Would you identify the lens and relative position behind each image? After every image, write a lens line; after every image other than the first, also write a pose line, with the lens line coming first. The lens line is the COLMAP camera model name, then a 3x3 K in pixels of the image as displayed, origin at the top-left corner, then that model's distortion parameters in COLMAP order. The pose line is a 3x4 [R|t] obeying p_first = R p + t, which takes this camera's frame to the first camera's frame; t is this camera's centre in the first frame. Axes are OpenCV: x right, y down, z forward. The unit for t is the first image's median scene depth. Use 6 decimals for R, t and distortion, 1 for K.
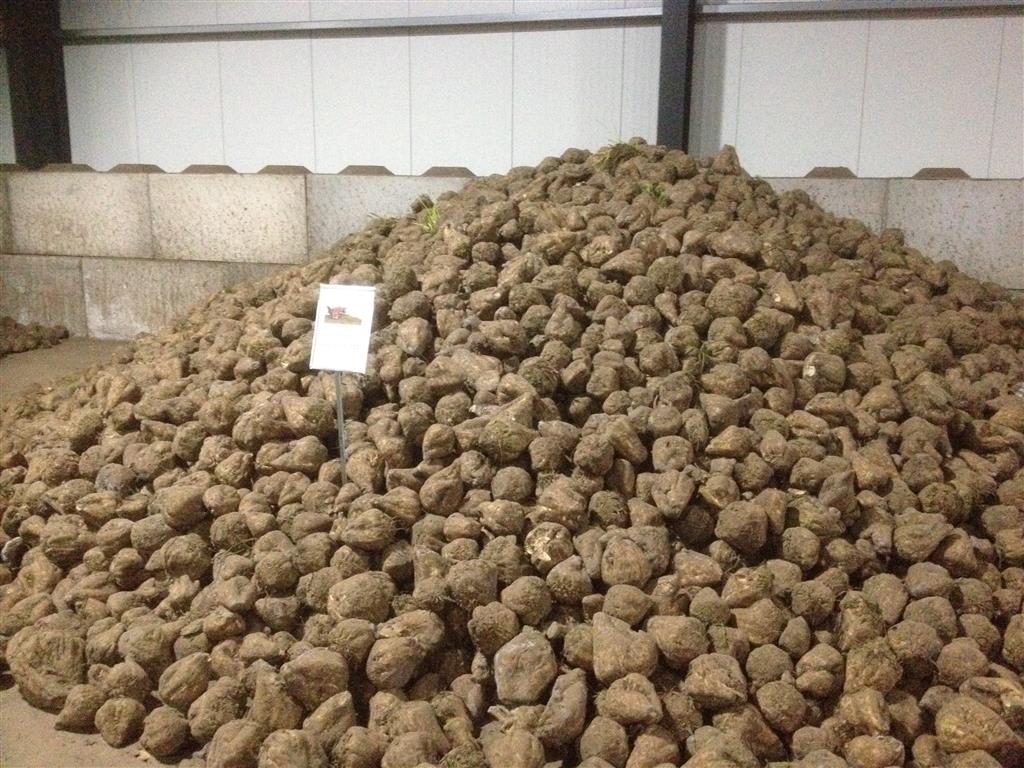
lens RADIAL K [[977.1, 0, 512.0], [0, 977.1, 384.0], [0, 0, 1]] dist [0.104274, -0.213216]
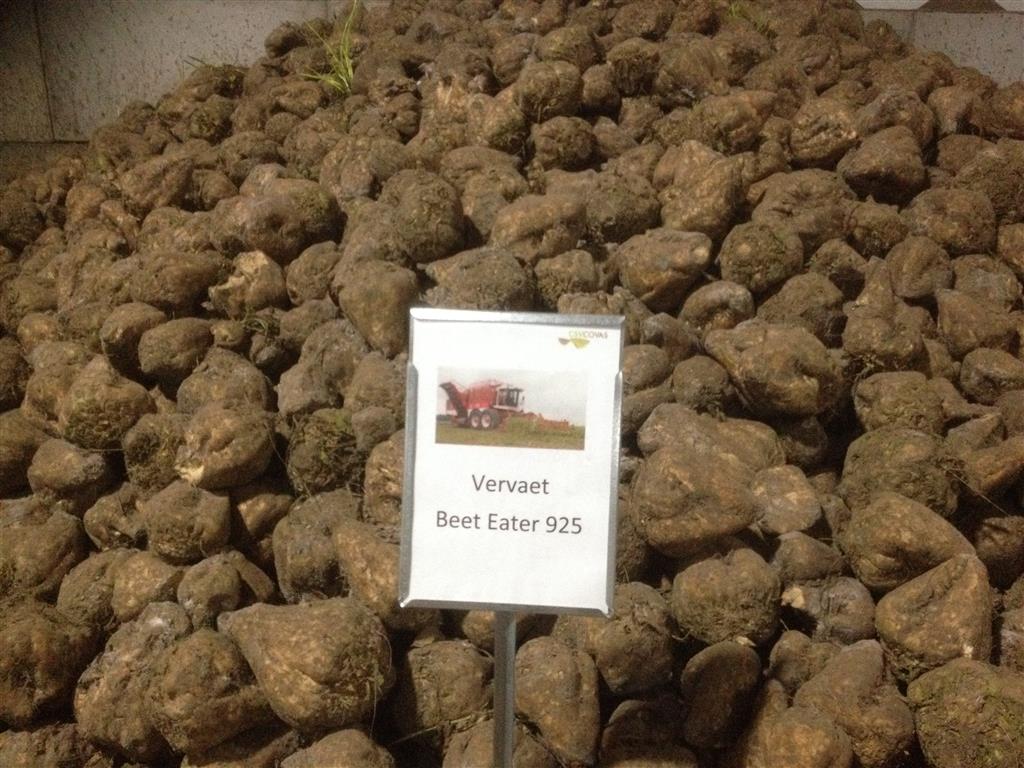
lens RADIAL K [[977.1, 0, 512.0], [0, 977.1, 384.0], [0, 0, 1]] dist [0.104274, -0.213216]
pose [[0.963505, -0.085539, 0.253654, -0.202717], [0.048317, 0.987580, 0.149505, -0.101358], [-0.263292, -0.131793, 0.955671, 0.608623]]
